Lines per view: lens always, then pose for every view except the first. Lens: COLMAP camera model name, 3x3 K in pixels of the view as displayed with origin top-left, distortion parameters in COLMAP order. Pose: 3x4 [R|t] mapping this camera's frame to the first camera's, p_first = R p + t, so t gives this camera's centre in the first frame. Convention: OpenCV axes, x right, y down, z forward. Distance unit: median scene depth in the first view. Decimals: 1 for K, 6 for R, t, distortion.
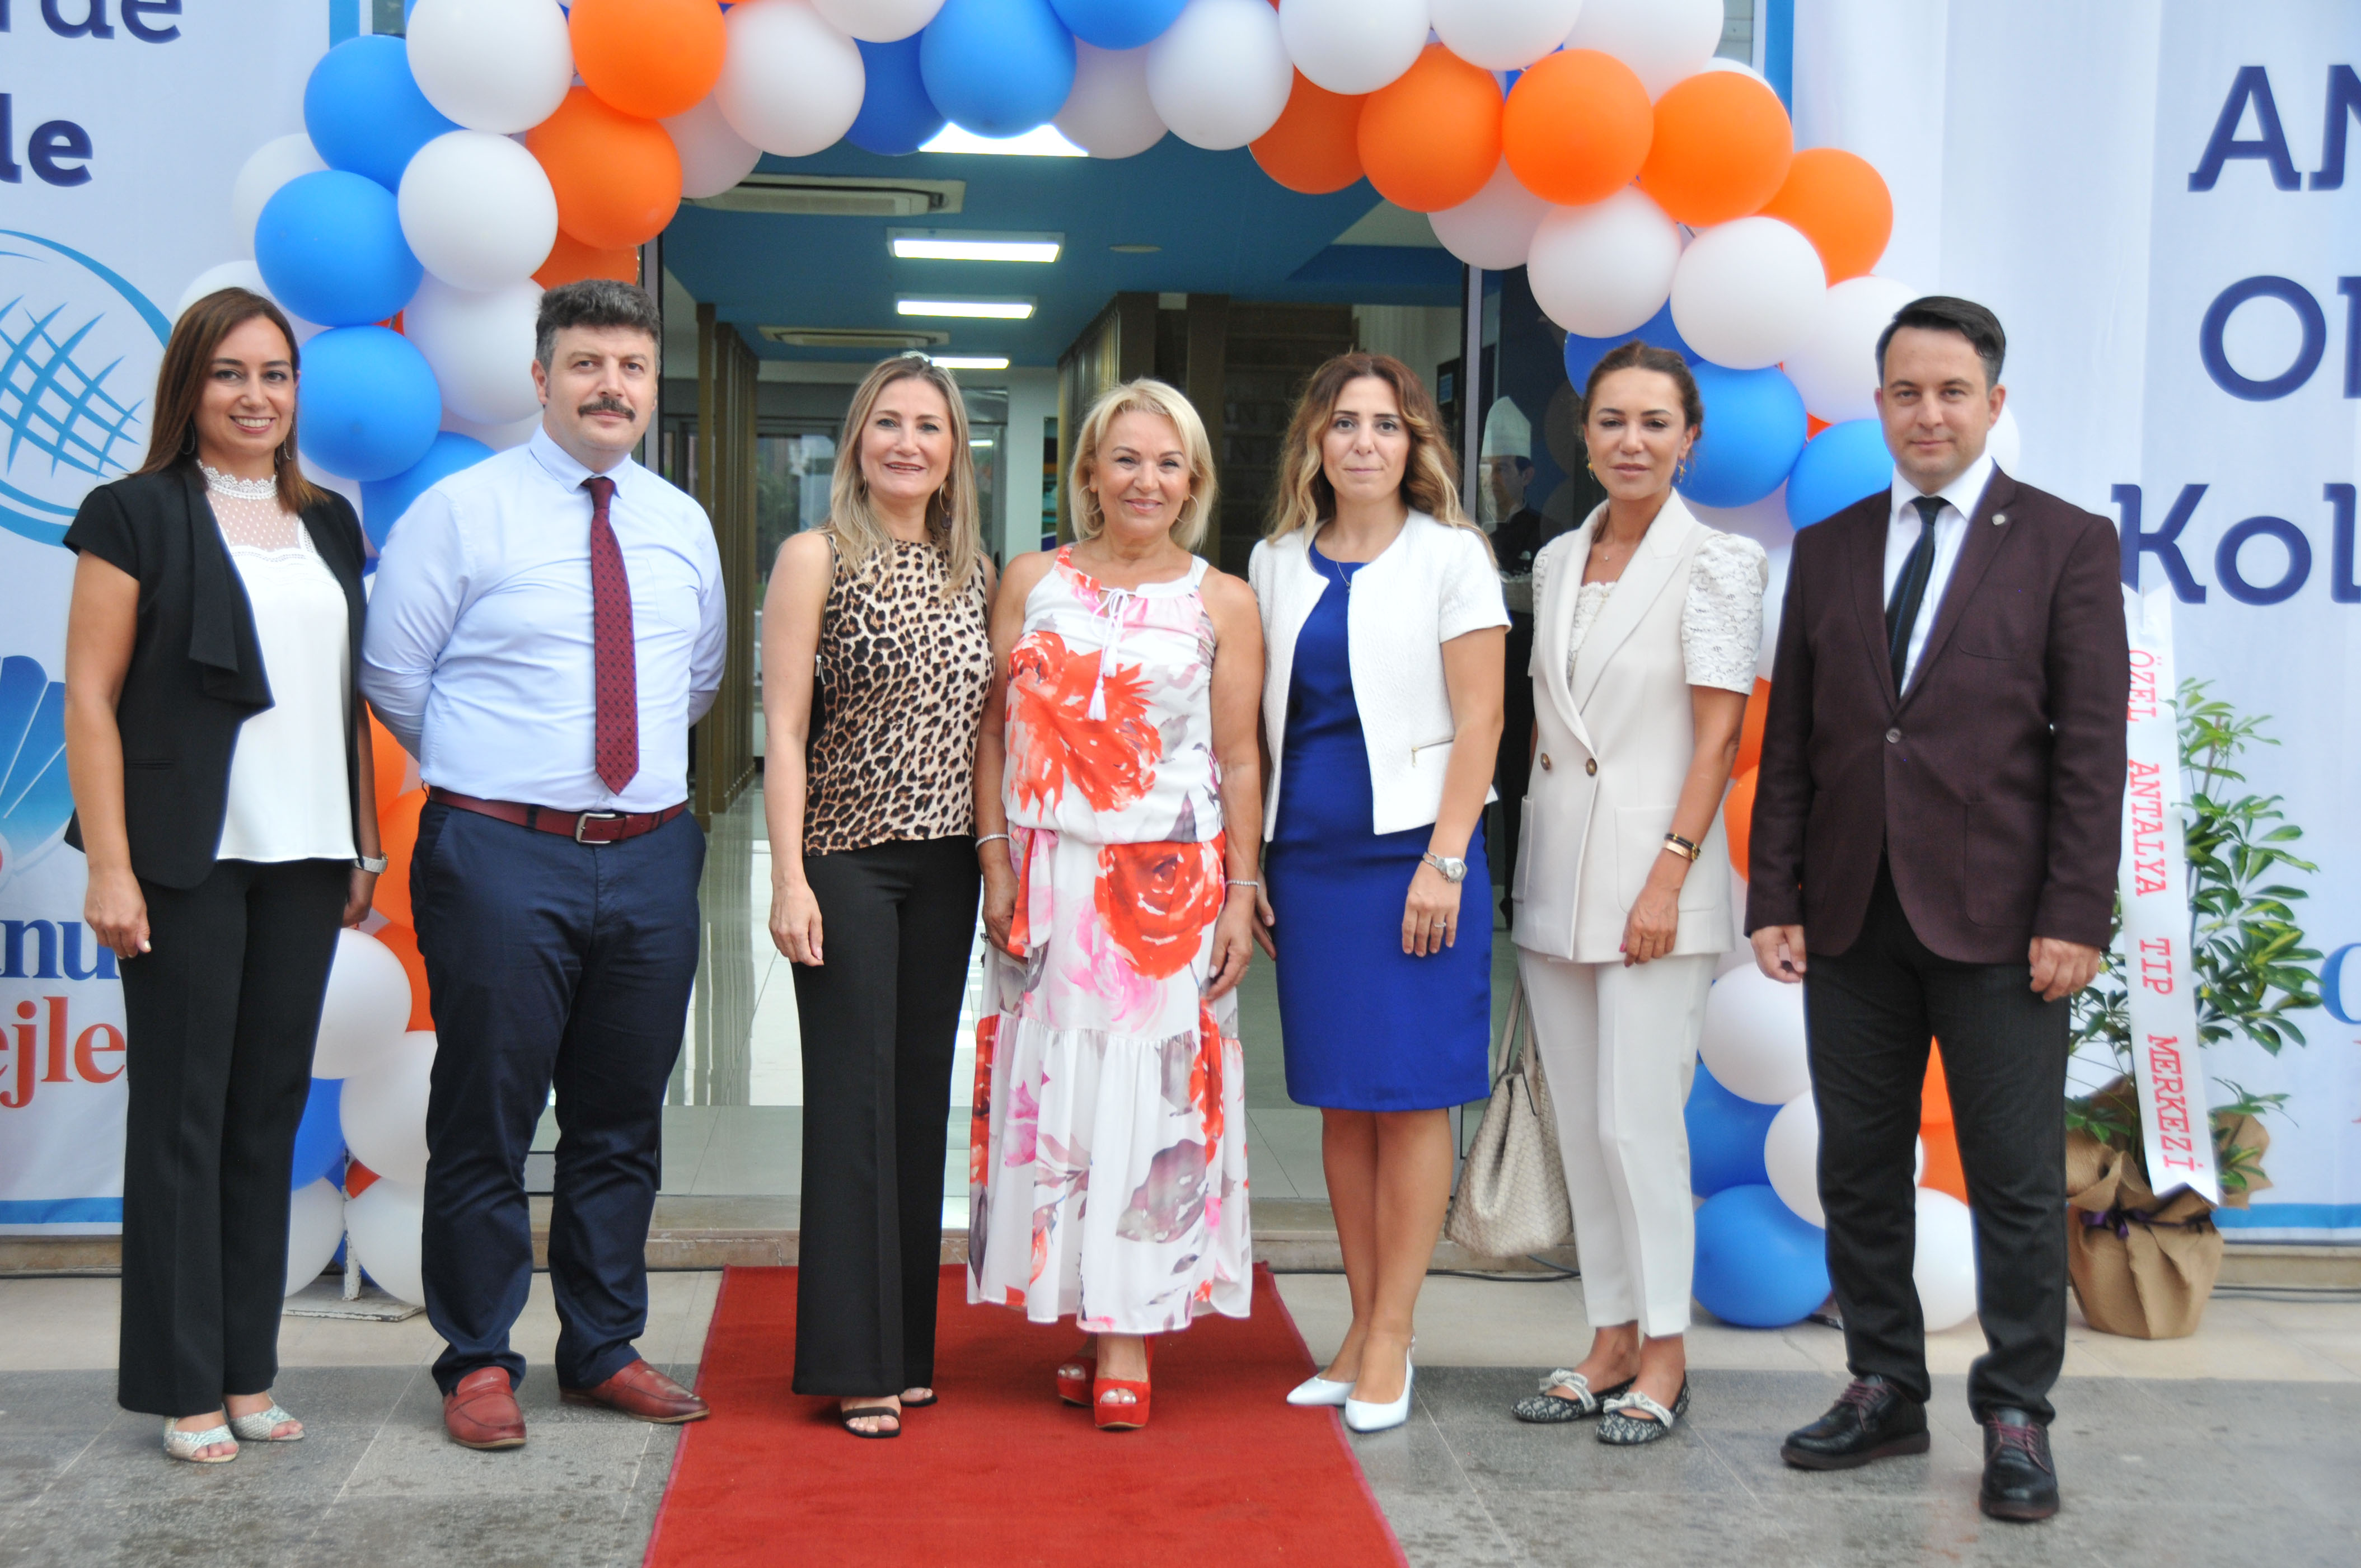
lens RADIAL K [[3666.5, 0, 1171.4], [0, 3666.5, 772.5], [0, 0, 1]] dist [0.258944, 0.000000]
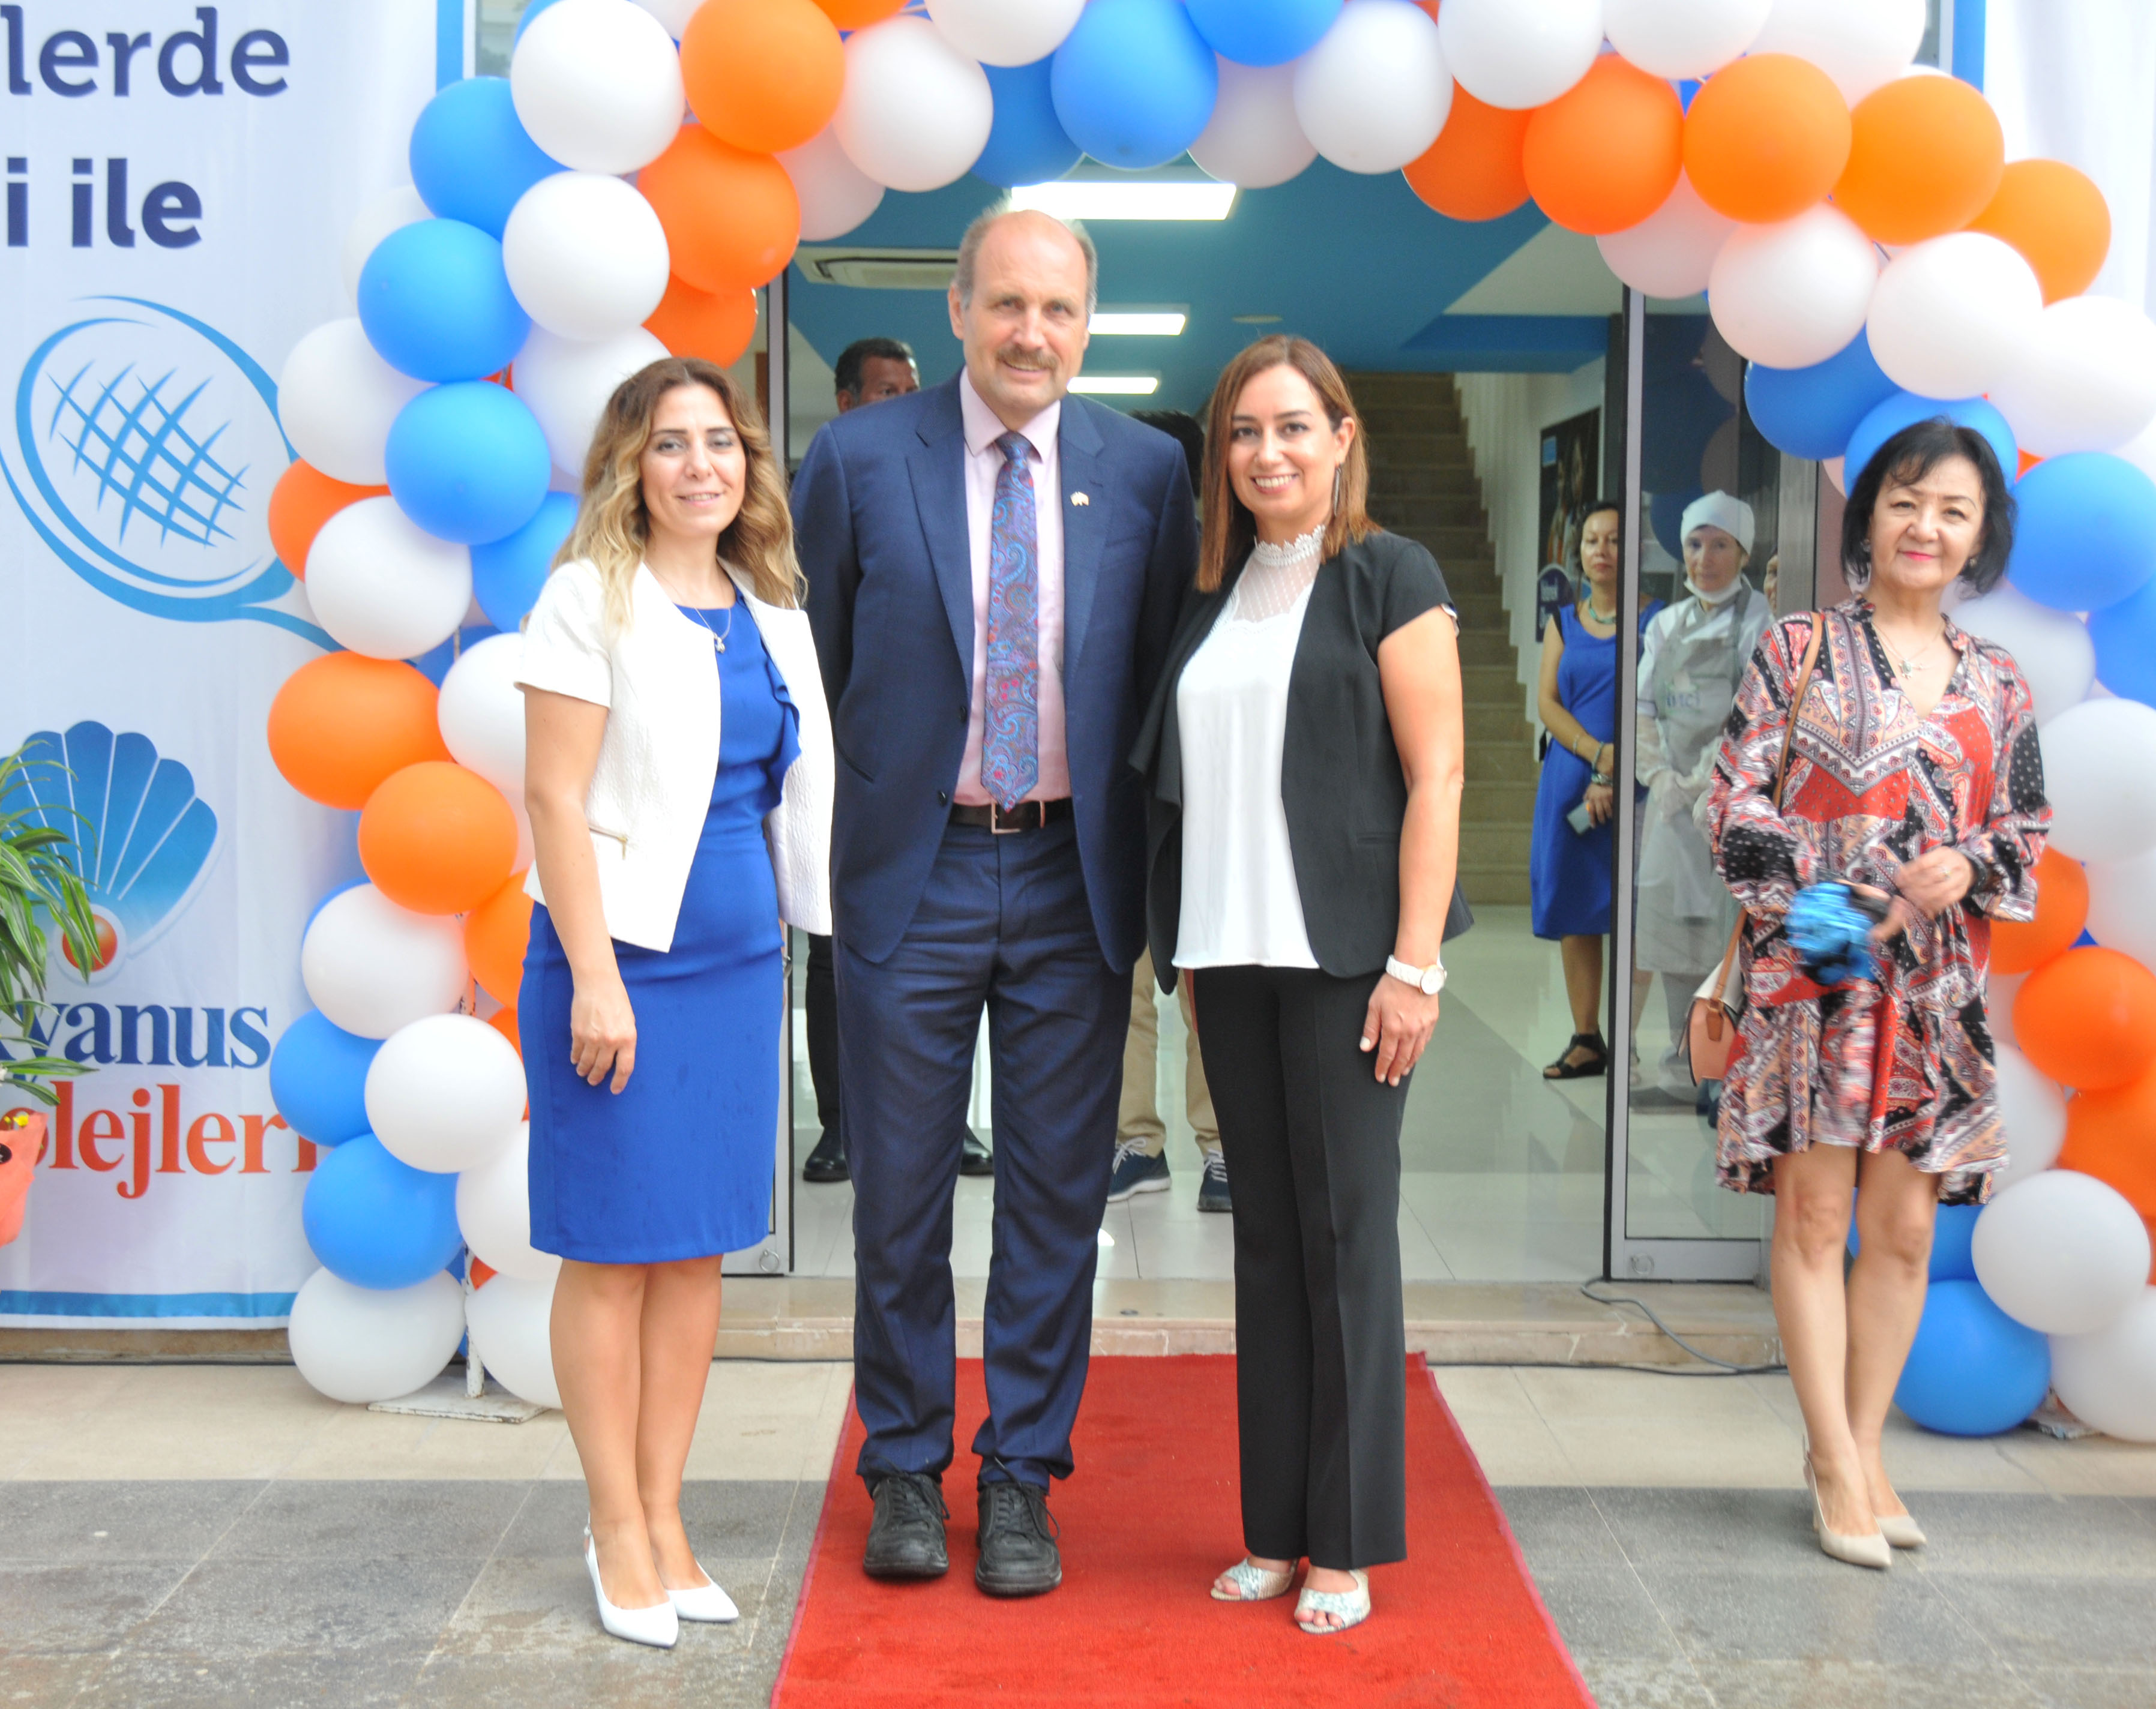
lens RADIAL K [[3088.3, 0, 1074.9], [0, 3088.3, 811.2], [0, 0, 1]] dist [0.118919, 0.000000]
pose [[0.998064, -0.009099, -0.061519, -0.014730], [0.009349, 0.999949, 0.003783, -0.011545], [0.061482, -0.004351, 0.998099, 0.212547]]
